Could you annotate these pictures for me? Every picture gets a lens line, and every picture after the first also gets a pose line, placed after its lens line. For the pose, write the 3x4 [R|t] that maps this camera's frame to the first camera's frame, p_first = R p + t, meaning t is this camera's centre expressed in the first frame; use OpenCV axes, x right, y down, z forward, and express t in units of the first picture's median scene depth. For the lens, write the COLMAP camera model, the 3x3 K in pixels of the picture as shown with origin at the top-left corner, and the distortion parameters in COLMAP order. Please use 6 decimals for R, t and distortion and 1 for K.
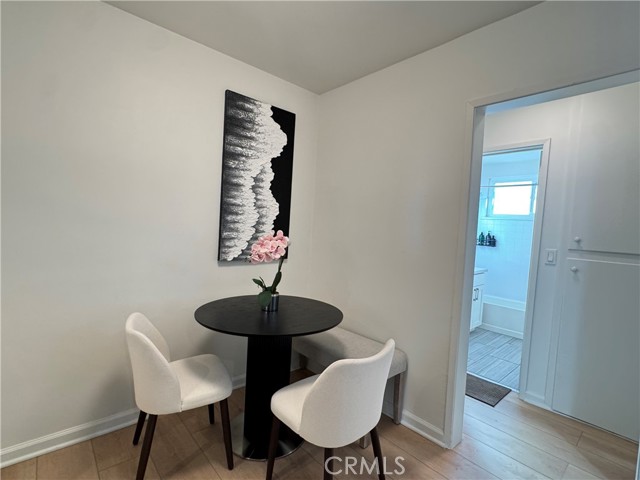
lens RADIAL K [[310.1, 0, 318.5], [0, 310.1, 237.3], [0, 0, 1]] dist [0.015357, 0.000914]
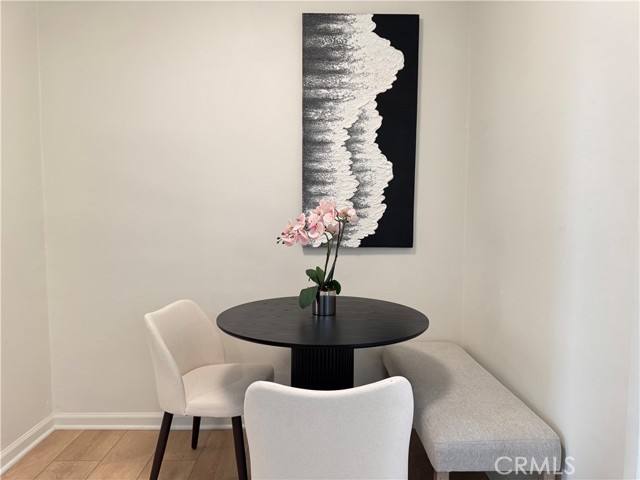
lens RADIAL K [[457.5, 0, 318.0], [0, 457.5, 243.1], [0, 0, 1]] dist [0.080222, -0.100499]
pose [[0.769585, -0.010202, -0.638463, 0.400129], [0.021045, 0.999734, 0.009392, 0.052937], [0.638198, -0.020664, 0.769595, 0.165173]]
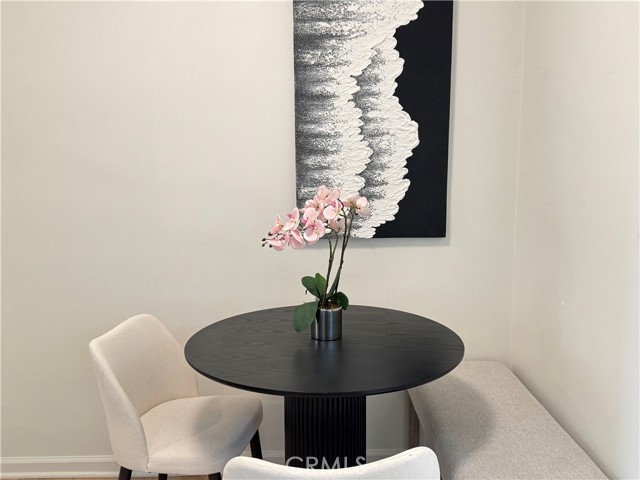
lens RADIAL K [[625.1, 0, 322.9], [0, 625.1, 243.5], [0, 0, 1]] dist [0.070001, 0.000000]
pose [[0.769964, 0.032788, -0.637244, 0.416770], [0.035221, 0.994973, 0.093750, -0.020527], [0.637114, -0.094628, 0.764938, 0.160333]]
